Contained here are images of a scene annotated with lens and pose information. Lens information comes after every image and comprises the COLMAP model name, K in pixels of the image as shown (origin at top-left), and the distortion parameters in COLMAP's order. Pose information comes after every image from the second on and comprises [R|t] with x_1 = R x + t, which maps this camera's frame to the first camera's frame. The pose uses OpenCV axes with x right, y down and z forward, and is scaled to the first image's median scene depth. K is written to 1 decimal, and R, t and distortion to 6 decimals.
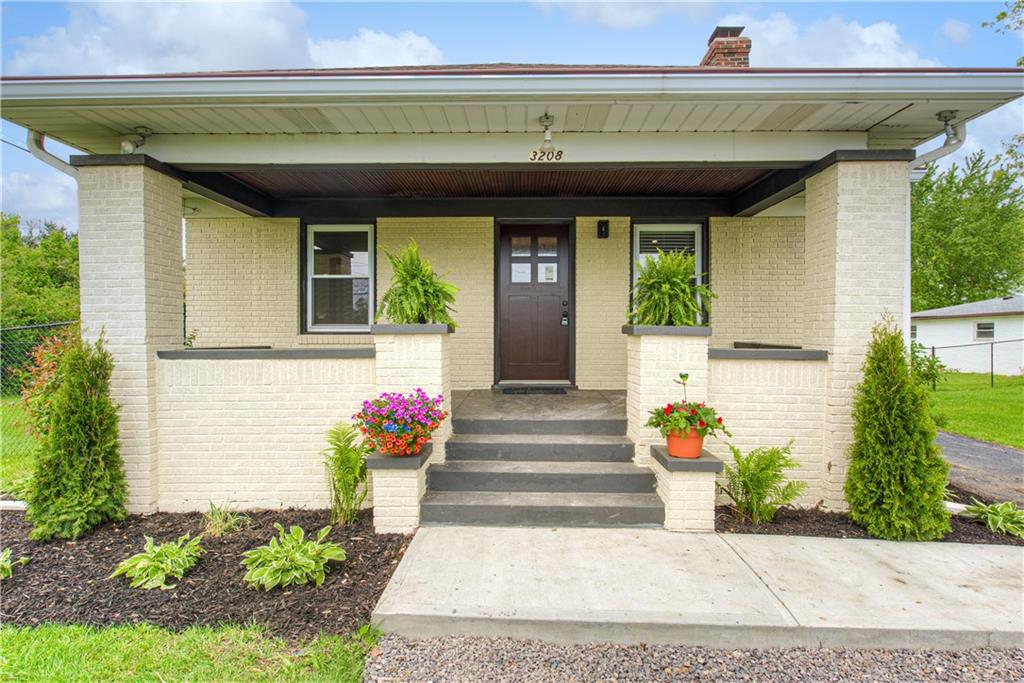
lens RADIAL K [[590.2, 0, 511.7], [0, 590.2, 339.8], [0, 0, 1]] dist [-0.000544, -0.000019]
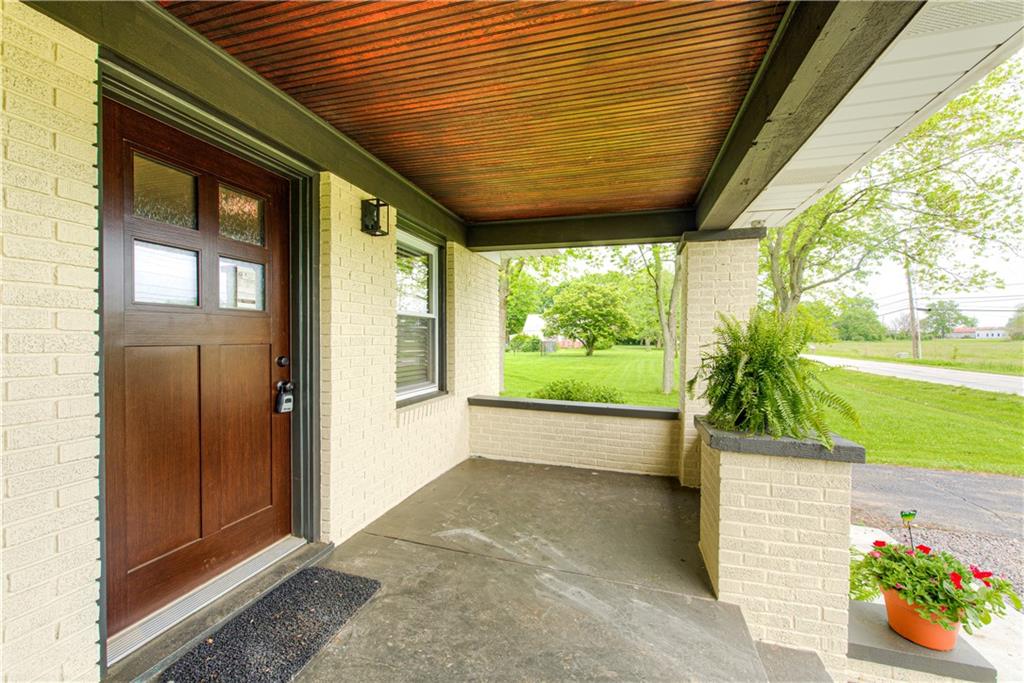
lens RADIAL K [[405.1, 0, 512.8], [0, 405.1, 343.1], [0, 0, 1]] dist [0.000097, -0.000060]
pose [[0.260936, -0.016312, 0.965218, -0.153291], [-0.000524, 0.999855, 0.017038, -0.081344], [-0.965356, -0.004952, 0.260889, 0.766672]]
